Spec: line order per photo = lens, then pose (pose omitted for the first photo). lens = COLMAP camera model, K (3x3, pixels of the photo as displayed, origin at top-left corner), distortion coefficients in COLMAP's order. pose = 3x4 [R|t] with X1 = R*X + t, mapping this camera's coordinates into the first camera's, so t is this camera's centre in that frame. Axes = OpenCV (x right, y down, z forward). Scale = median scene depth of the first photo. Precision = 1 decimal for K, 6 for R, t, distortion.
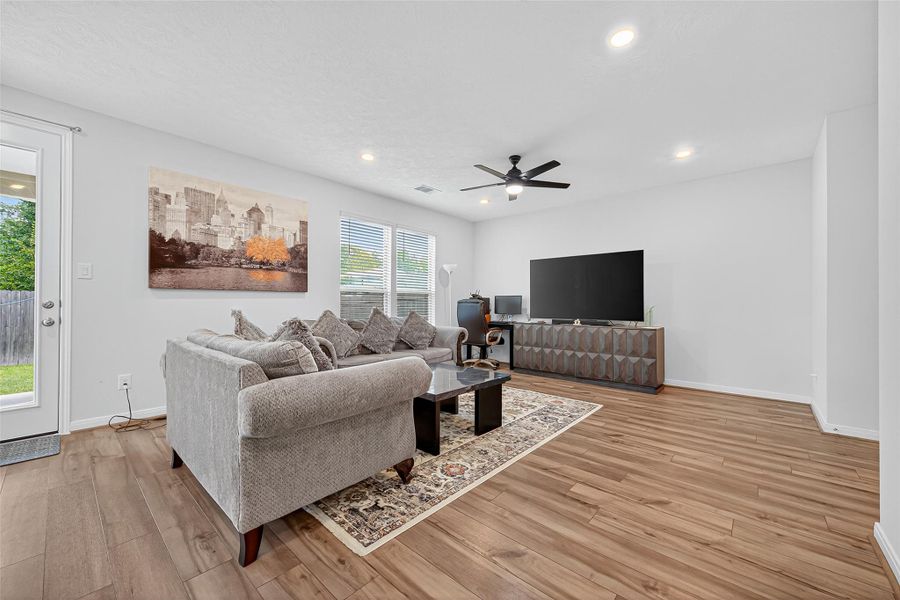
lens RADIAL K [[349.0, 0, 450.6], [0, 349.0, 300.9], [0, 0, 1]] dist [0.003233, -0.000721]
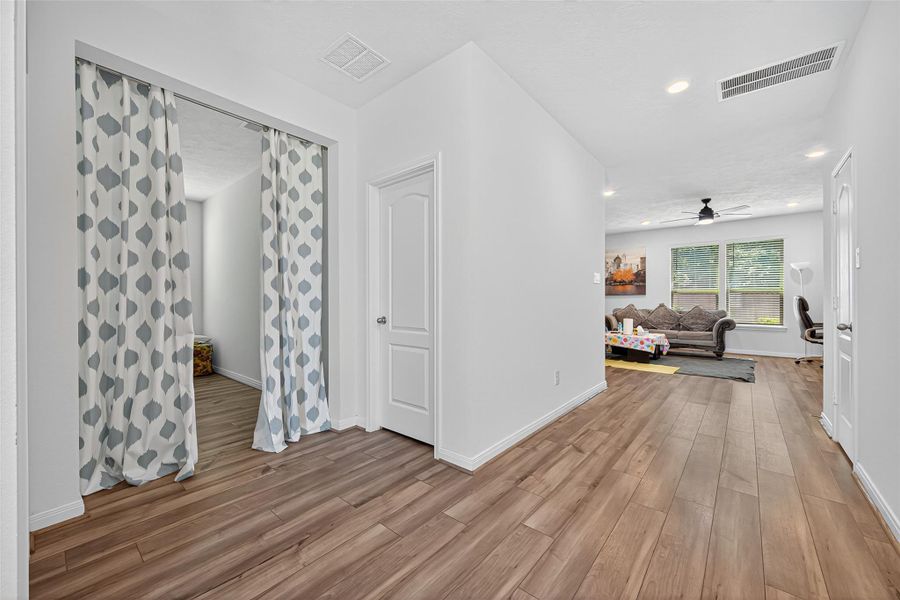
lens RADIAL K [[347.8, 0, 450.3], [0, 347.8, 302.7], [0, 0, 1]] dist [0.006680, -0.000176]
pose [[0.027211, 0.001839, -0.999628, 1.613514], [0.007521, 0.999970, 0.002044, 0.007443], [0.999601, -0.007573, 0.027197, -0.111181]]
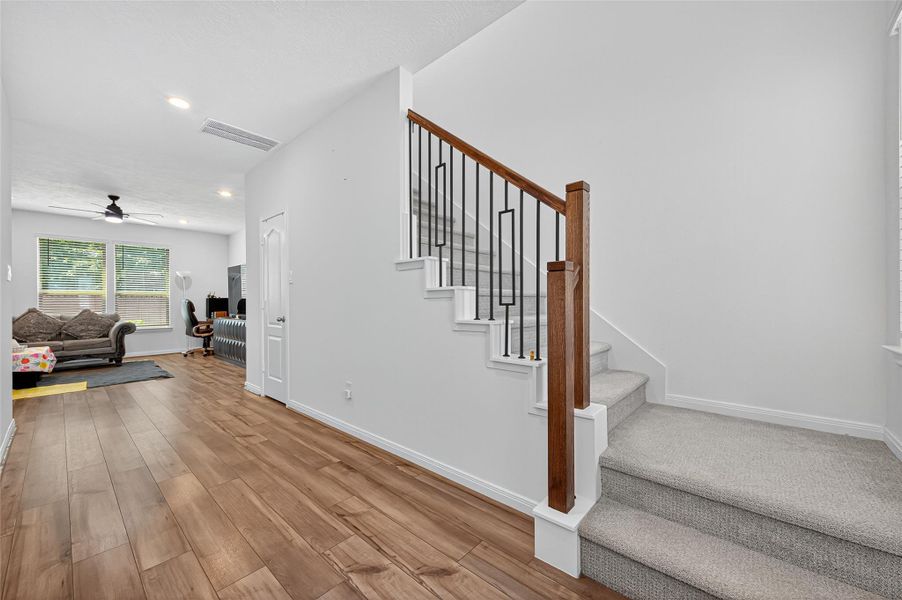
lens RADIAL K [[349.8, 0, 451.6], [0, 349.8, 300.9], [0, 0, 1]] dist [0.003233, -0.000721]
pose [[0.999927, -0.012048, -0.000846, 1.505260], [0.012053, 0.999909, 0.006045, 0.005442], [0.000773, -0.006055, 0.999981, -0.376365]]
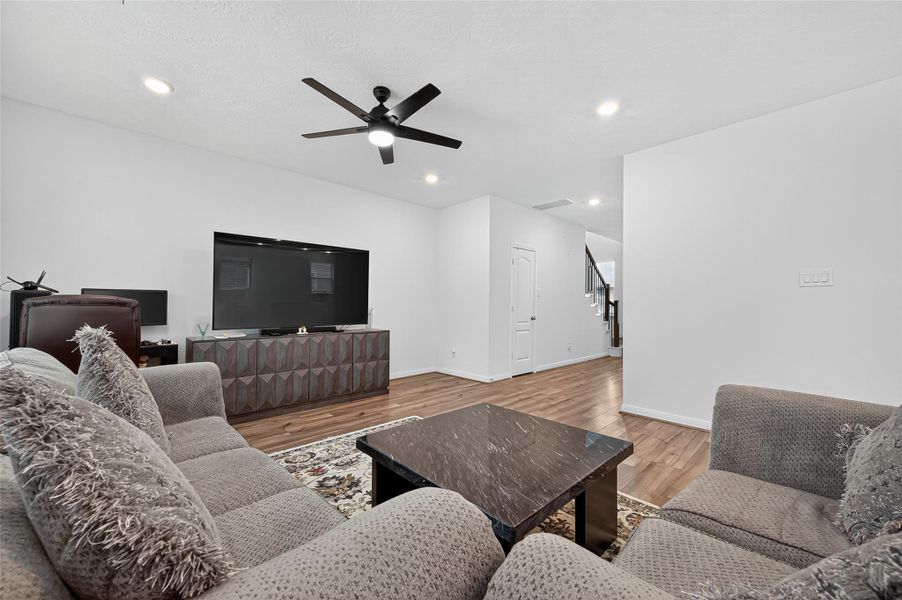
lens RADIAL K [[349.8, 0, 451.6], [0, 349.8, 300.9], [0, 0, 1]] dist [0.003233, -0.000721]
pose [[0.079802, 0.007218, 0.996785, -0.475241], [-0.014530, 0.999876, -0.006077, -0.003659], [-0.996705, -0.013999, 0.079897, 0.806759]]
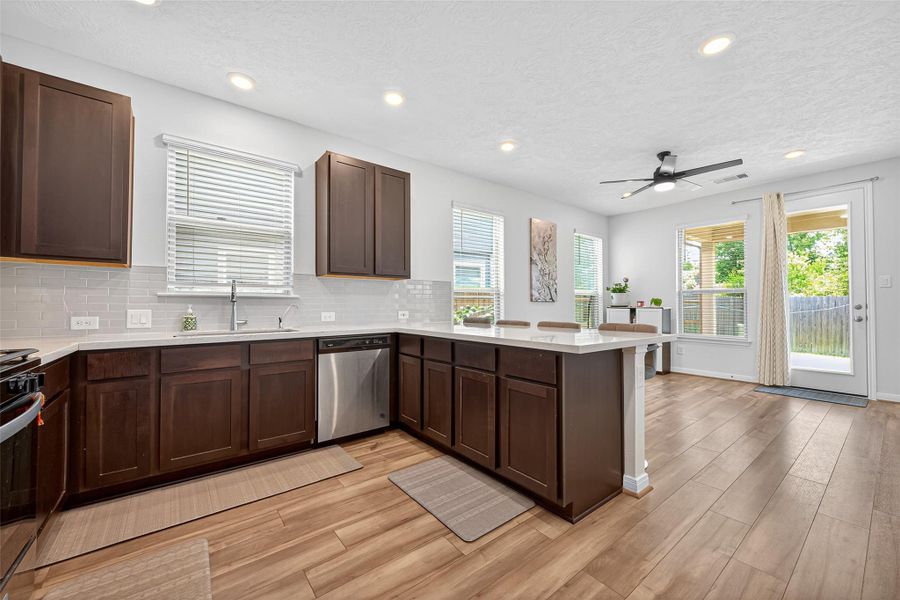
lens RADIAL K [[349.0, 0, 450.6], [0, 349.0, 300.9], [0, 0, 1]] dist [0.003233, -0.000721]
pose [[-0.181229, -0.015818, -0.983314, 0.425630], [0.007689, 0.999817, -0.017501, -0.001088], [0.983411, -0.010732, -0.181074, -0.290114]]
